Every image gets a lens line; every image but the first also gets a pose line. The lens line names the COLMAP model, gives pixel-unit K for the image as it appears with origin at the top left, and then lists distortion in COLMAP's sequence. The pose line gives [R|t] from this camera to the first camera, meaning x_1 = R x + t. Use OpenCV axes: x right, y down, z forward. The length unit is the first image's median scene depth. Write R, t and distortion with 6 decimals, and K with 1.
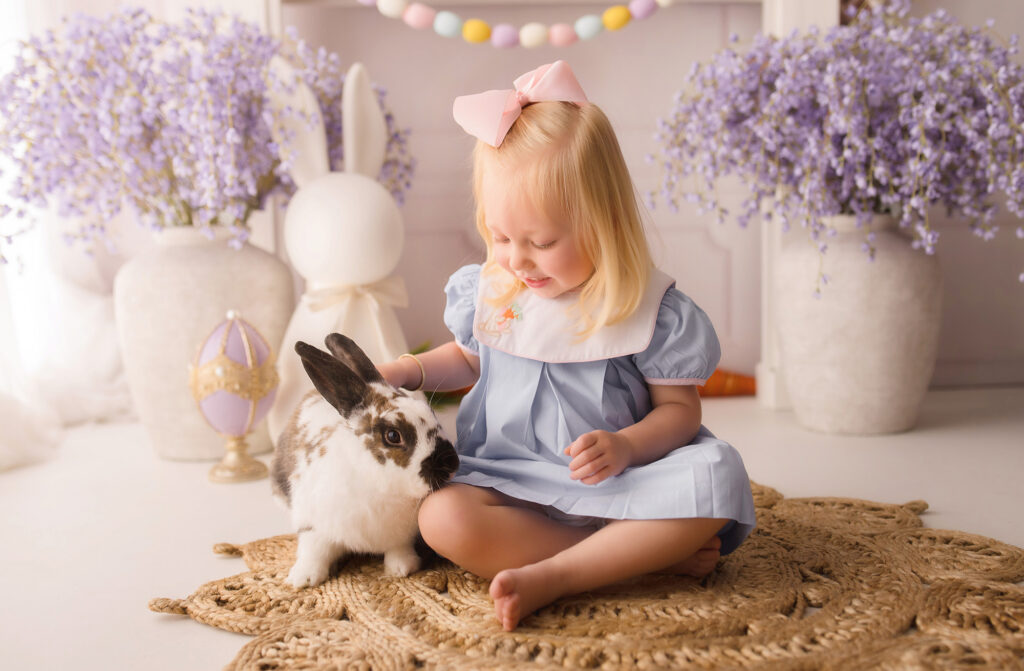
lens RADIAL K [[1036.3, 0, 531.8], [0, 1036.3, 331.7], [0, 0, 1]] dist [-0.013427, 0.000000]
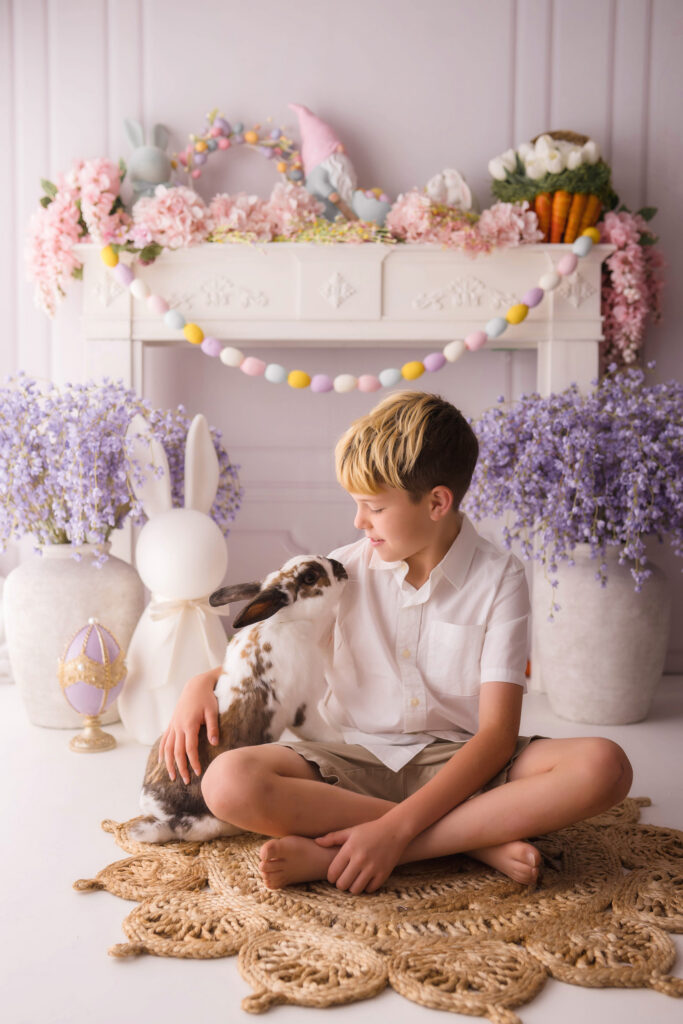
lens RADIAL K [[991.2, 0, 337.2], [0, 991.2, 513.5], [0, 0, 1]] dist [-0.012831, 0.000000]
pose [[0.998110, 0.026380, -0.055498, 0.079977], [-0.028677, 0.998747, -0.041016, -0.106817], [0.054347, 0.042530, 0.997616, -0.220666]]
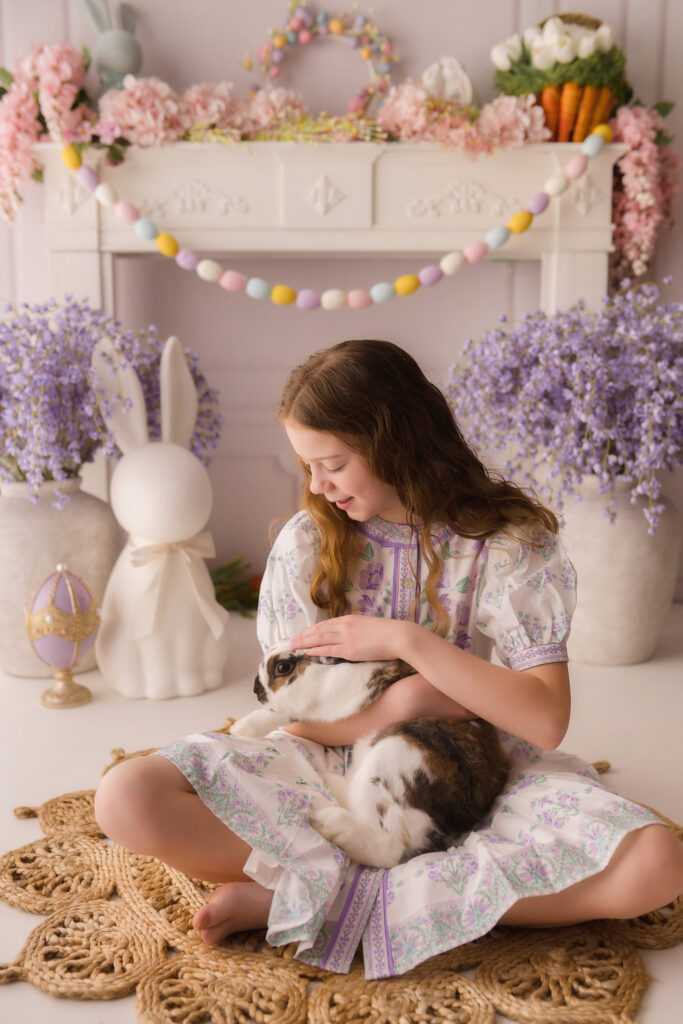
lens RADIAL K [[991.2, 0, 350.0], [0, 991.2, 508.7], [0, 0, 1]] dist [-0.012831, 0.000000]
pose [[0.999249, 0.023746, -0.030631, 0.075531], [-0.022018, 0.998211, 0.055588, -0.152224], [0.031896, -0.054872, 0.997984, -0.121663]]
